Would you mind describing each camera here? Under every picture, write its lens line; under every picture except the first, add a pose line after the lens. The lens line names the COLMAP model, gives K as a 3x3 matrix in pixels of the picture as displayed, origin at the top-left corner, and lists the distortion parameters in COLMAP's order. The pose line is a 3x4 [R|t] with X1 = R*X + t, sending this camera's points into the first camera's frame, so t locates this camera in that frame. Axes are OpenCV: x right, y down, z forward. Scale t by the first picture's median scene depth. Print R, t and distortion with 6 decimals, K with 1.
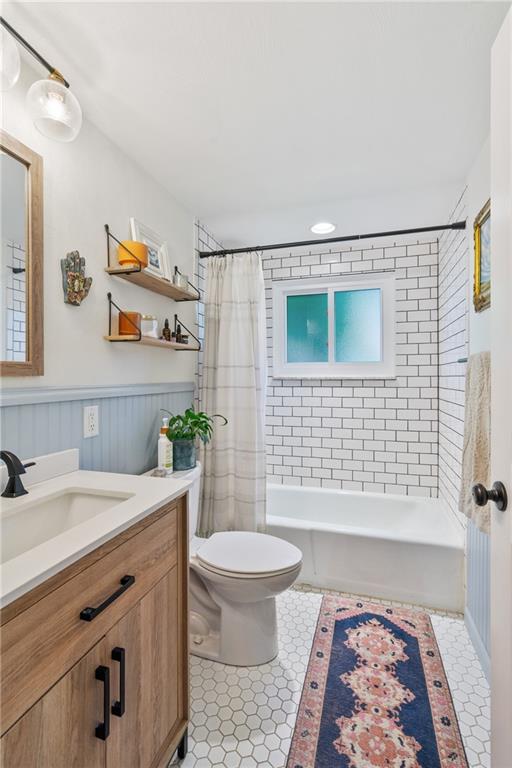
lens RADIAL K [[359.5, 0, 271.3], [0, 359.5, 377.2], [0, 0, 1]] dist [-0.008245, 0.003424]
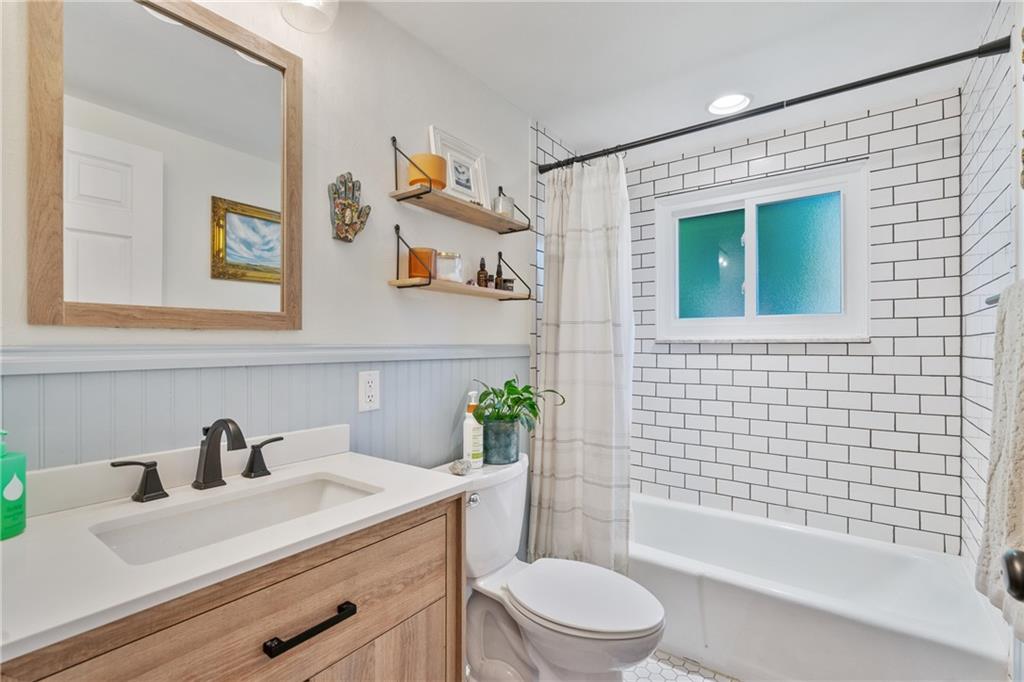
lens RADIAL K [[479.4, 0, 508.3], [0, 479.4, 343.8], [0, 0, 1]] dist [-0.008245, 0.003424]
pose [[0.936424, -0.000747, -0.350871, 0.106345], [-0.000470, 0.999994, -0.003384, 0.018614], [0.350871, 0.003334, 0.936418, 0.098916]]
